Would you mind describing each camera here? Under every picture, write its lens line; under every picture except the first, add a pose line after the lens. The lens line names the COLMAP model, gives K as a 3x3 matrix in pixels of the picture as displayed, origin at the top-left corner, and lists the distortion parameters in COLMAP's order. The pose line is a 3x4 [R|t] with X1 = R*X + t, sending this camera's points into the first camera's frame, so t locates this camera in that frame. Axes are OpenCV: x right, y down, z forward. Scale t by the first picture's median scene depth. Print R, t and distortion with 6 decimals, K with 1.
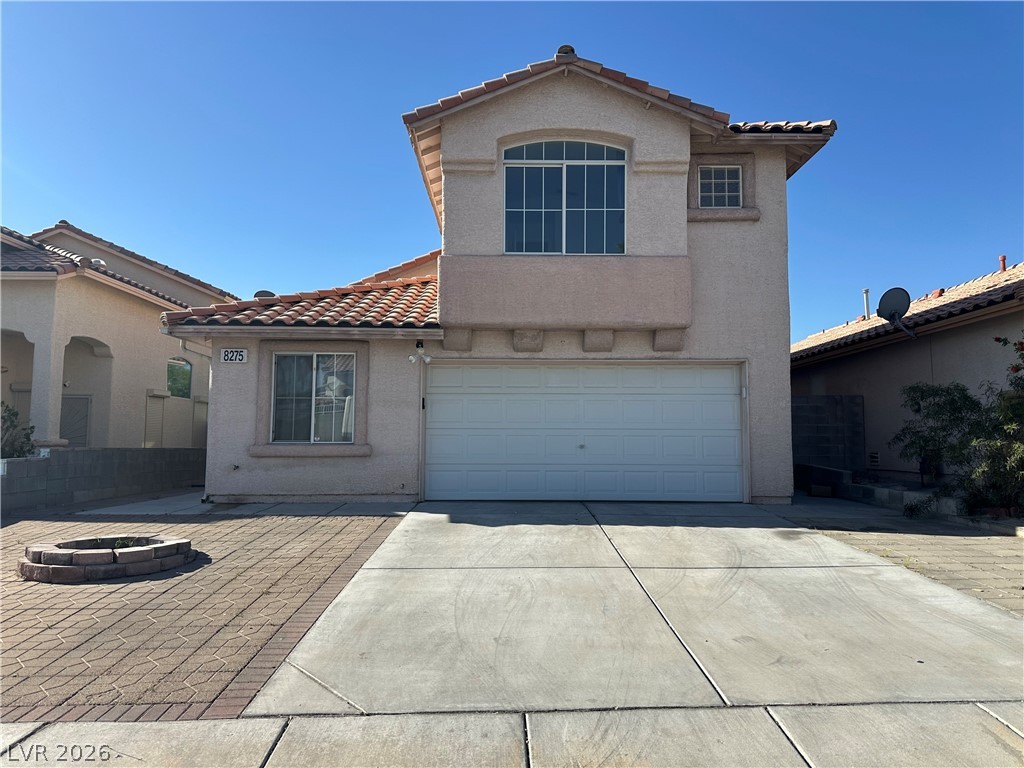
lens RADIAL K [[712.2, 0, 512.6], [0, 712.2, 391.9], [0, 0, 1]] dist [0.048617, -0.028084]
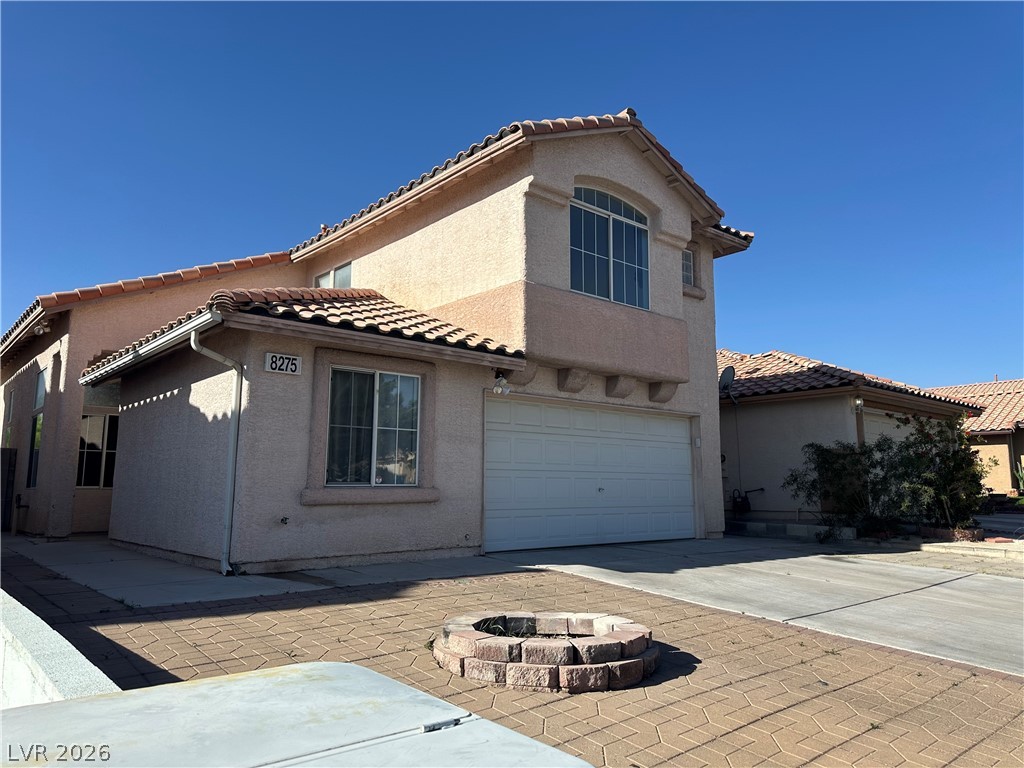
lens RADIAL K [[712.2, 0, 510.8], [0, 712.2, 383.3], [0, 0, 1]] dist [0.048617, -0.028084]
pose [[0.764825, 0.091768, 0.637669, -0.674338], [-0.044306, 0.994952, -0.090044, 0.023766], [-0.642713, 0.040615, 0.765030, 0.306227]]
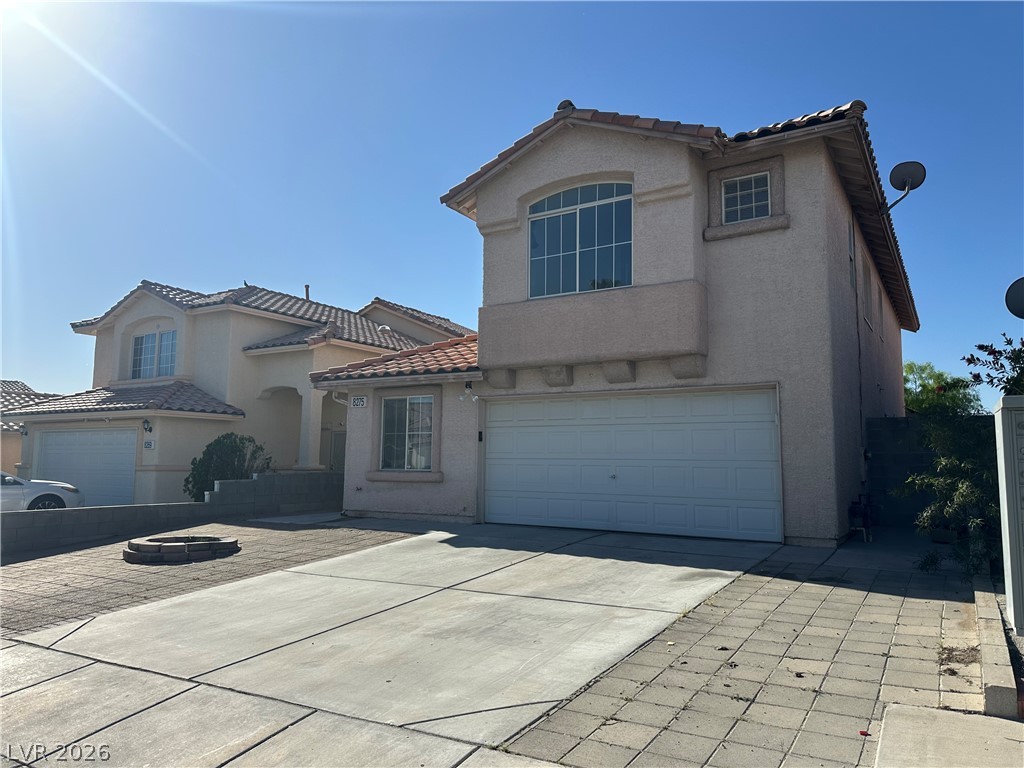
lens RADIAL K [[712.2, 0, 513.6], [0, 712.2, 381.9], [0, 0, 1]] dist [0.048617, -0.028084]
pose [[0.846120, -0.056147, -0.530027, 0.534262], [0.032204, 0.998005, -0.054312, -0.007517], [0.532018, 0.028885, 0.846240, 0.061041]]
